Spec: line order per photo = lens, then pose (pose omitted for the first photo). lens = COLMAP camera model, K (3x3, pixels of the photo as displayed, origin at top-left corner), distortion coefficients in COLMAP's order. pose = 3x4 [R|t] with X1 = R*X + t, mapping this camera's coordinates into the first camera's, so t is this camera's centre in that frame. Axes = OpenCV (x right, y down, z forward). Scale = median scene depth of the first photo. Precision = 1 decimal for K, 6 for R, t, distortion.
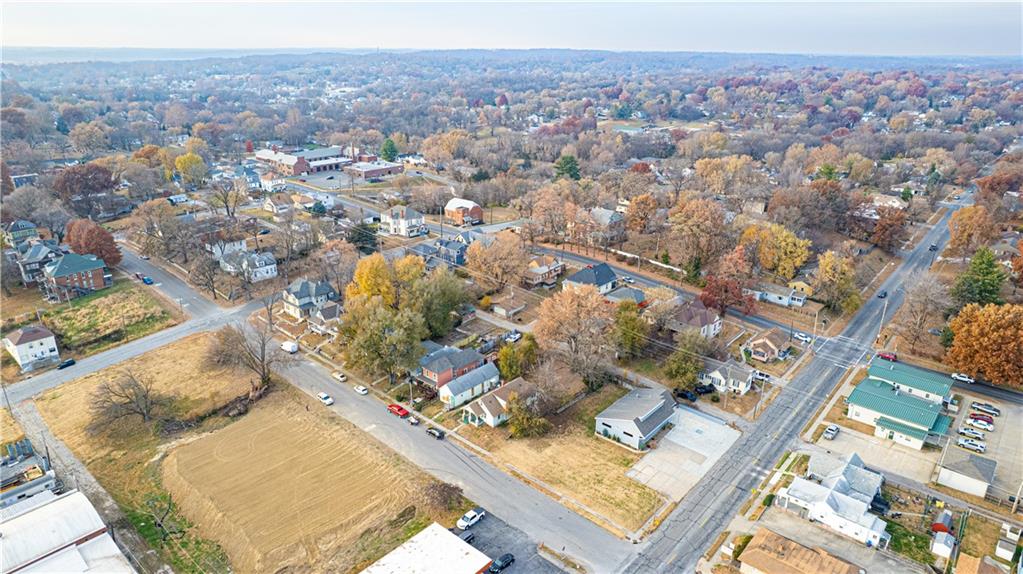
lens RADIAL K [[650.8, 0, 515.5], [0, 650.8, 284.4], [0, 0, 1]] dist [-0.045081, 0.028415]
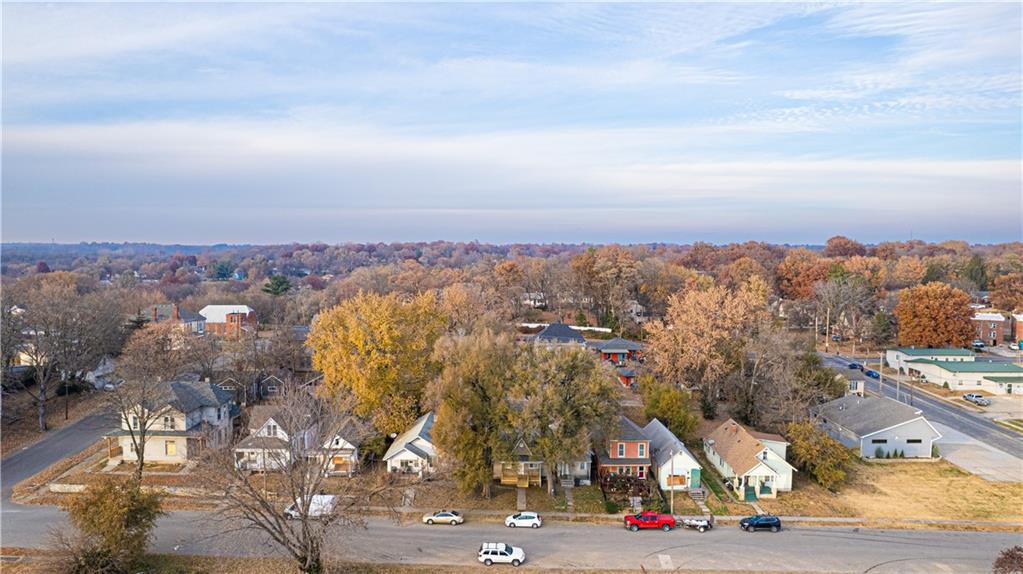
lens RADIAL K [[650.8, 0, 511.0], [0, 650.8, 287.4], [0, 0, 1]] dist [-0.045081, 0.028415]
pose [[0.758228, -0.050317, 0.650045, -0.579021], [0.232976, 0.952102, -0.198052, 0.100421], [-0.608943, 0.301614, 0.733633, 0.661737]]
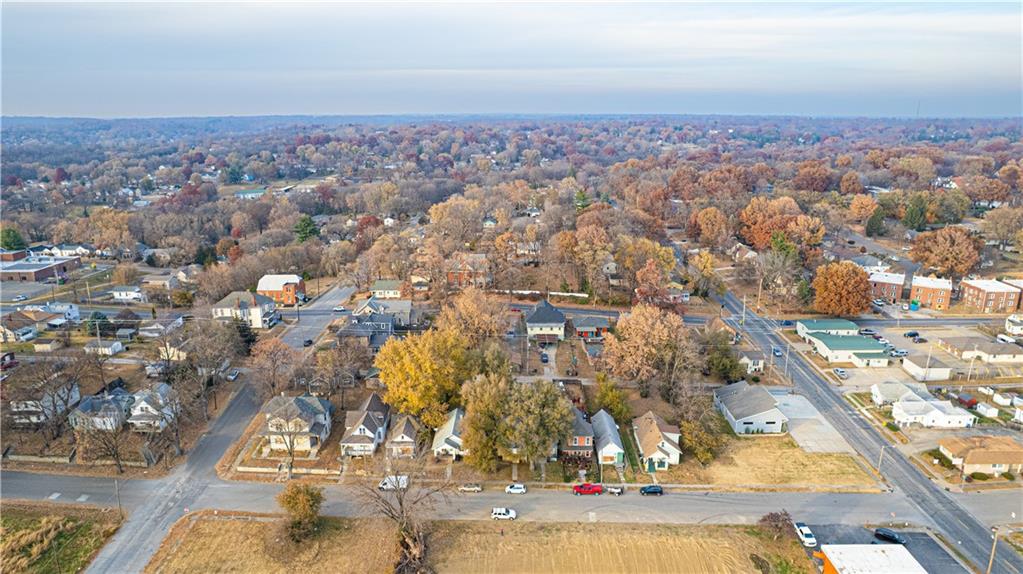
lens RADIAL K [[650.8, 0, 509.2], [0, 650.8, 290.6], [0, 0, 1]] dist [-0.045081, 0.028415]
pose [[0.758485, -0.186861, 0.624327, -0.759121], [0.237022, 0.971500, 0.002815, -0.089678], [-0.607059, 0.145844, 0.781158, 0.359270]]
